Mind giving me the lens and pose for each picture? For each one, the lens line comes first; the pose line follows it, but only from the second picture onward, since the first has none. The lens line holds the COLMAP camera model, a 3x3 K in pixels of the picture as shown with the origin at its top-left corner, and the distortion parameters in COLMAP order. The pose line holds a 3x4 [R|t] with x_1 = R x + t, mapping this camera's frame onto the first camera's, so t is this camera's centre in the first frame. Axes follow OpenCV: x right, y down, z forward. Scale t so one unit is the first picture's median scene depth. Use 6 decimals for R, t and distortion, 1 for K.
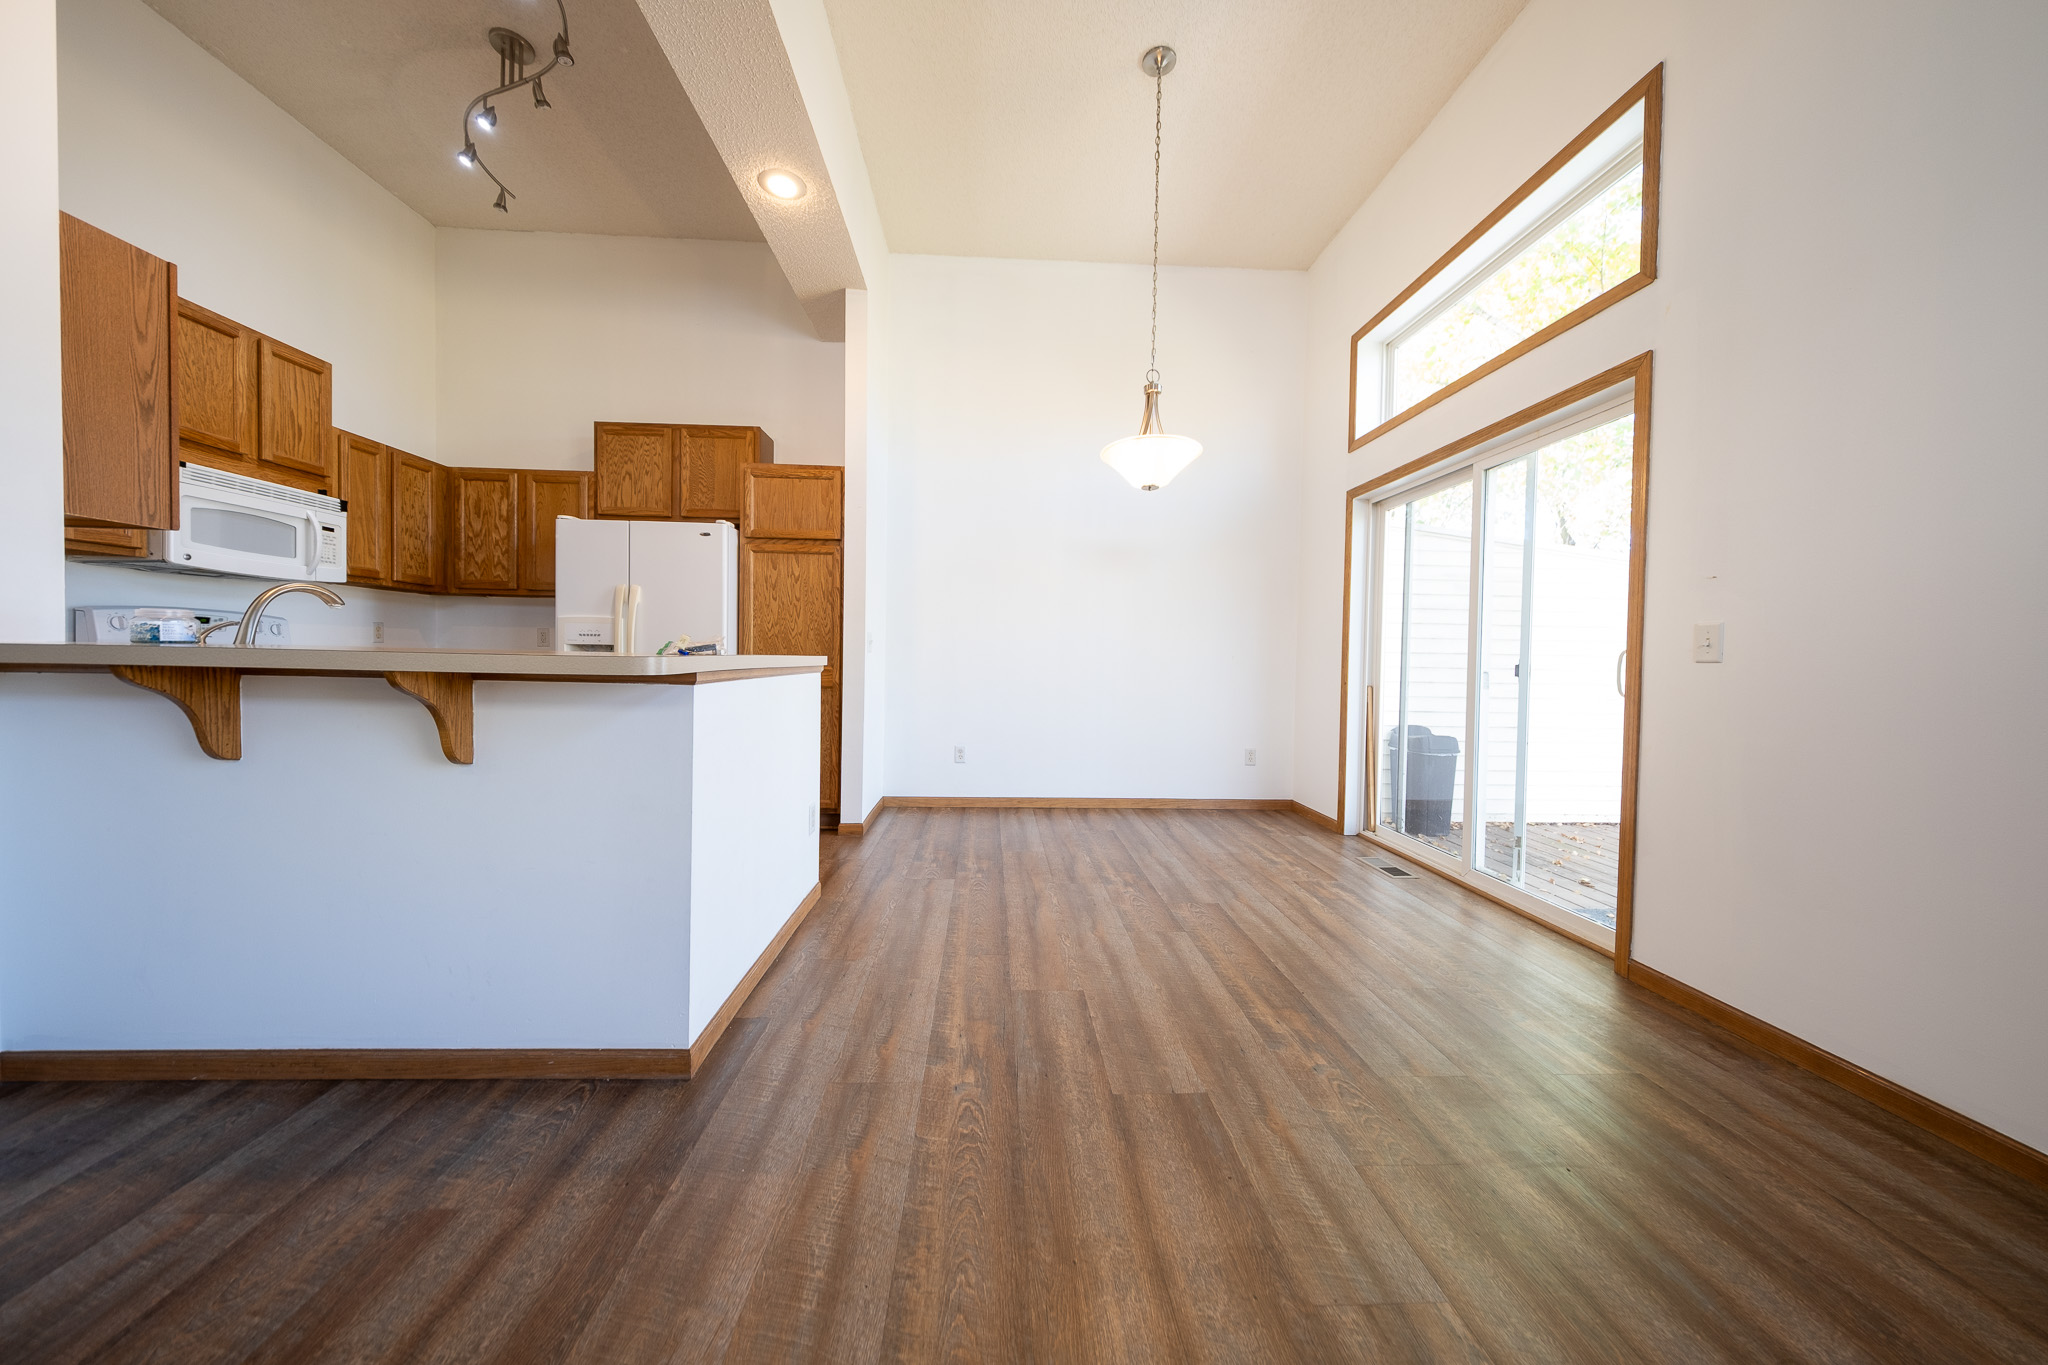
lens RADIAL K [[688.5, 0, 1011.8], [0, 688.5, 671.5], [0, 0, 1]] dist [0.005590, -0.000164]
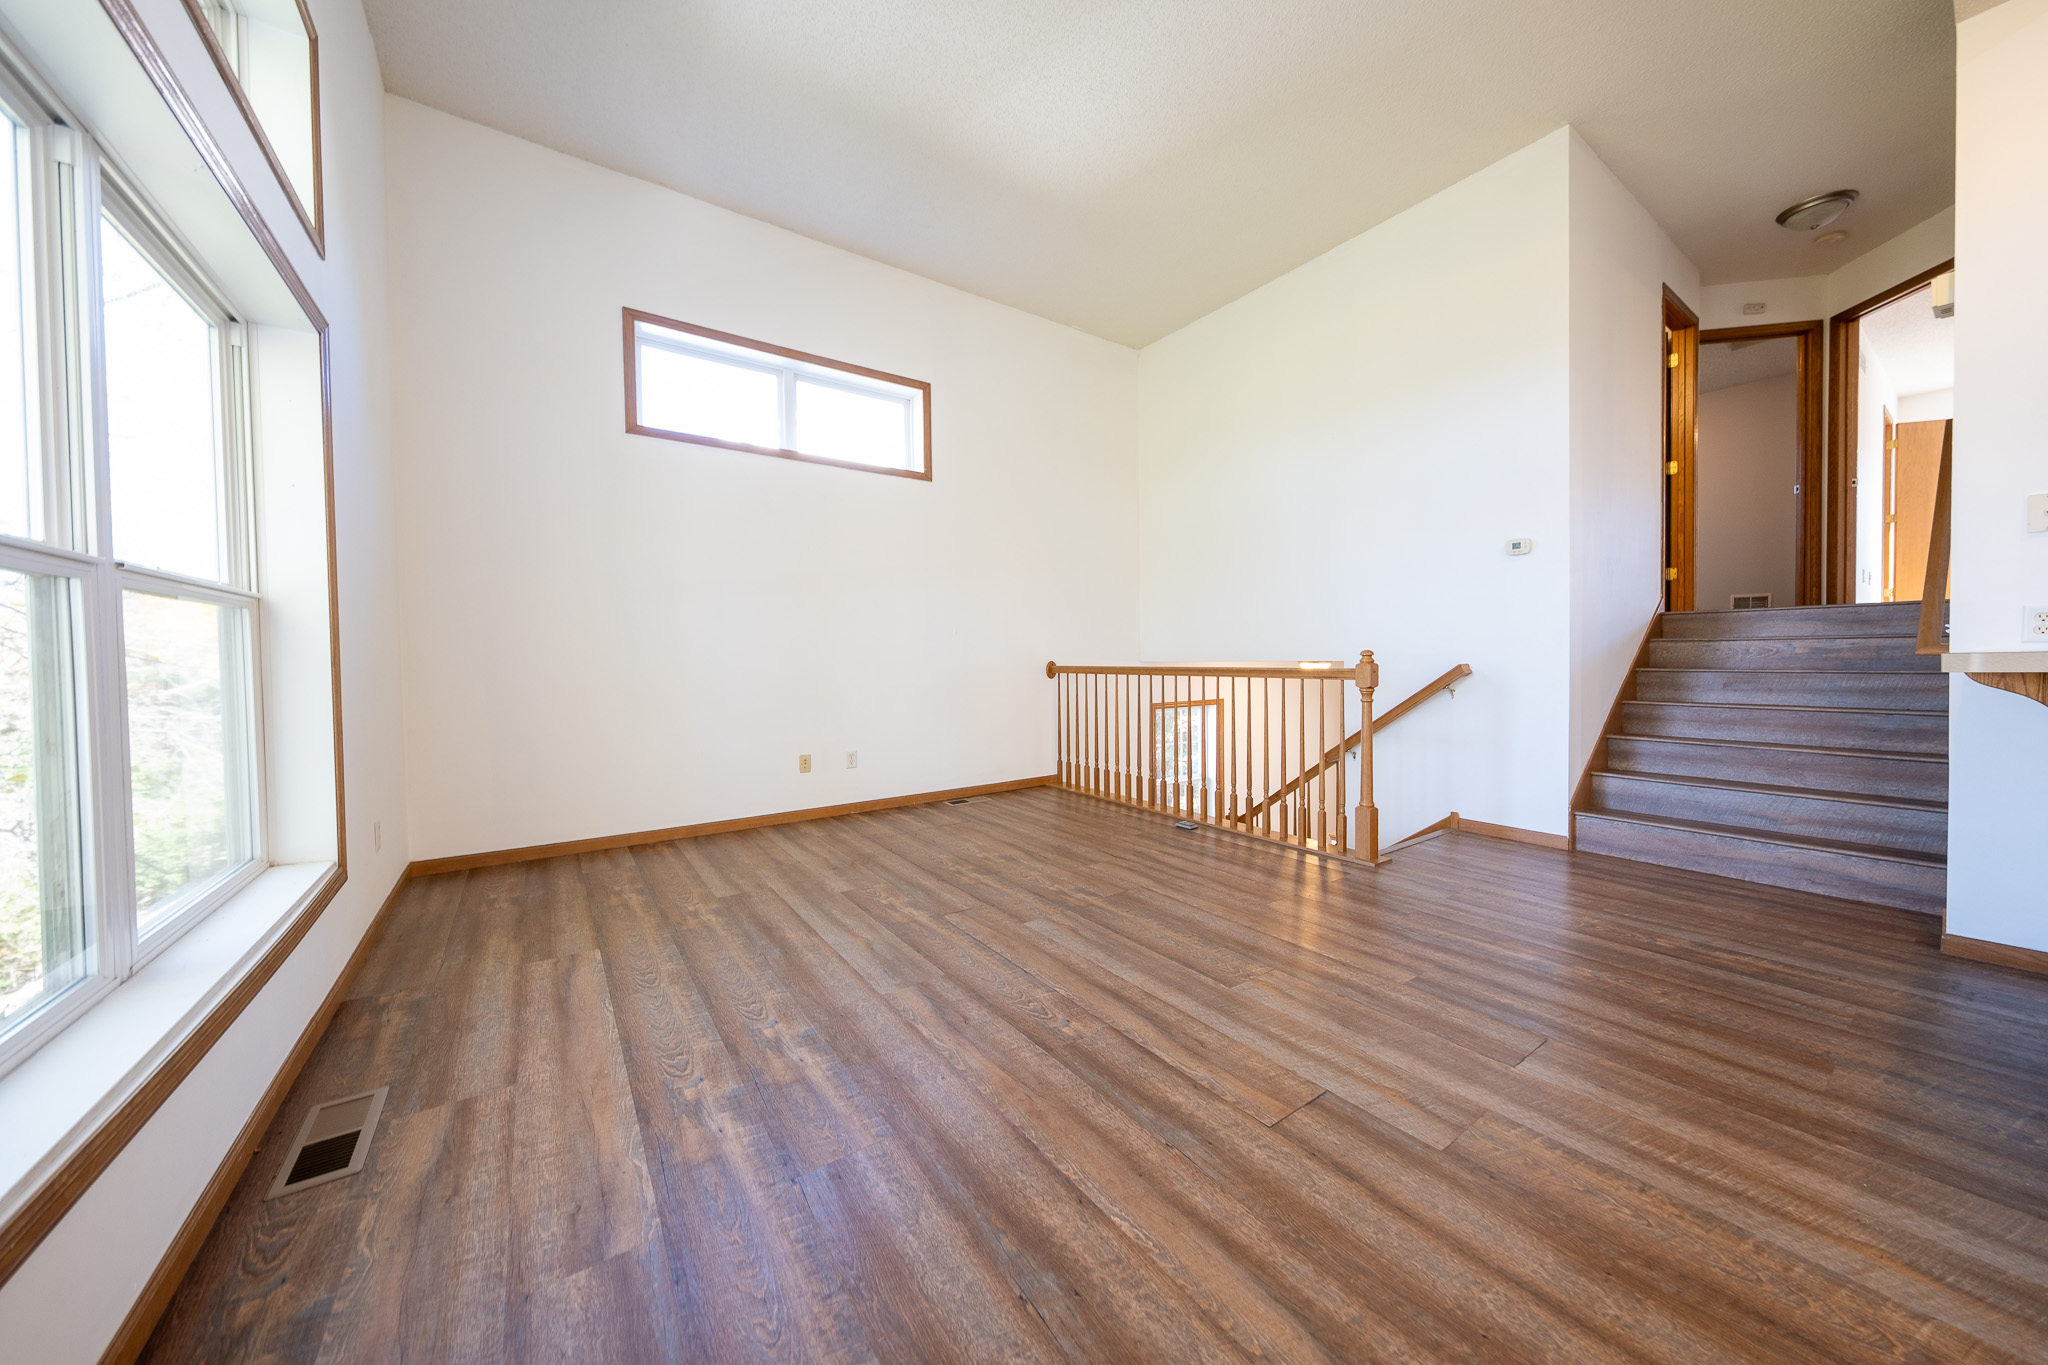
lens RADIAL K [[694.8, 0, 1015.5], [0, 694.8, 672.5], [0, 0, 1]] dist [0.017261, -0.004636]
pose [[-0.842318, 0.002072, -0.538977, 0.517866], [-0.017027, 0.999391, 0.030452, -0.002472], [0.538712, 0.034827, -0.841770, 0.528459]]
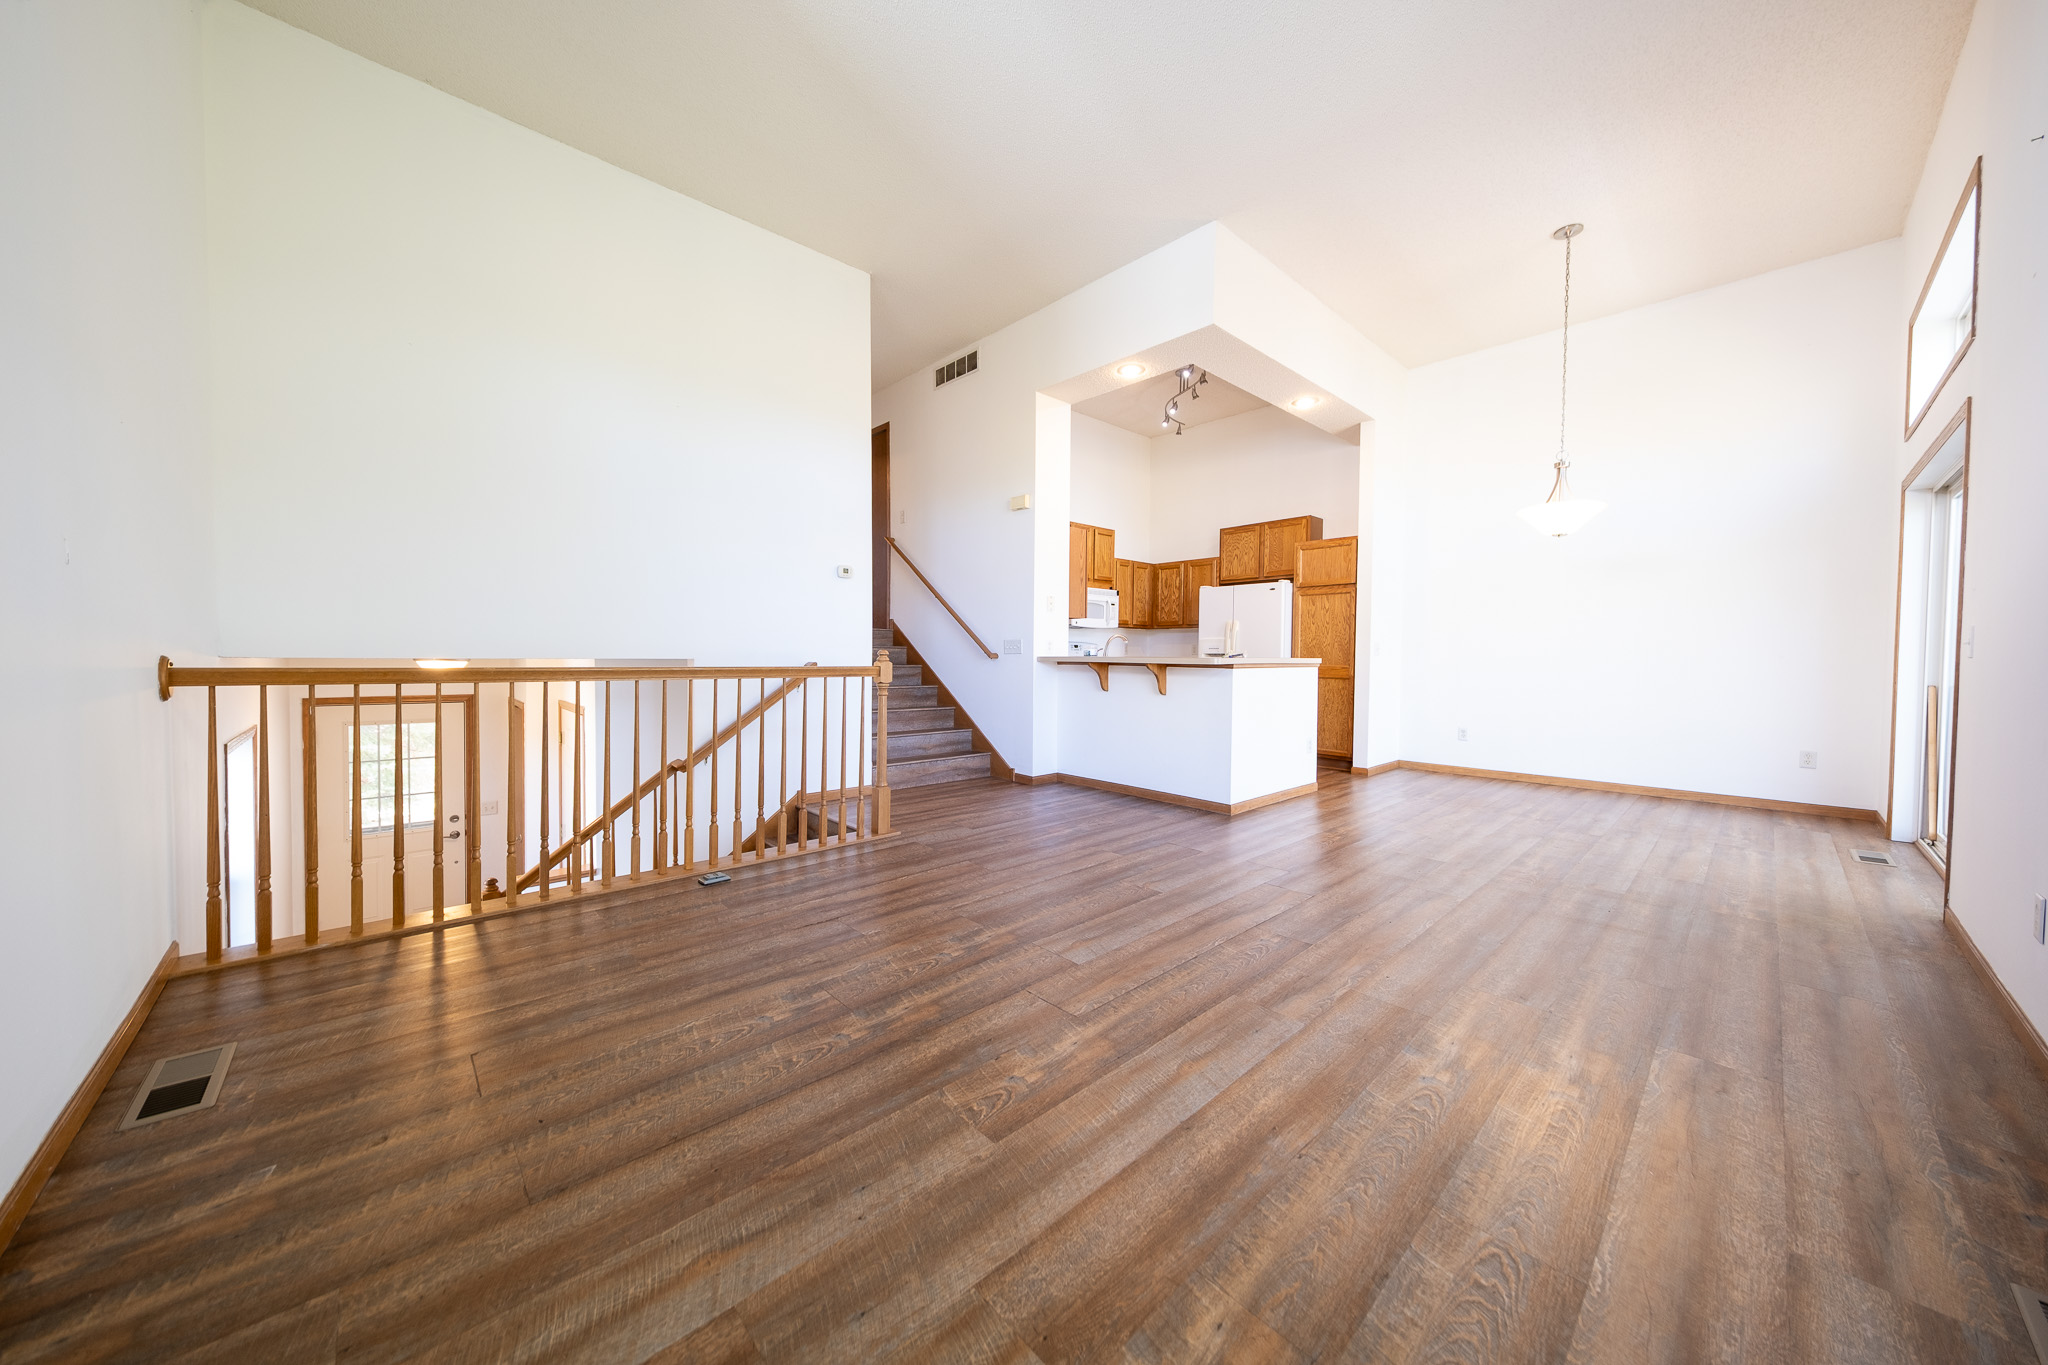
lens RADIAL K [[688.9, 0, 1024.0], [0, 688.9, 682.5], [0, 0, 1]] dist [-0.000776, -0.000353]
pose [[0.657209, 0.017974, -0.753494, 0.555082], [-0.012465, 0.999838, 0.012979, 0.026023], [0.753605, 0.000862, 0.657327, -0.744184]]
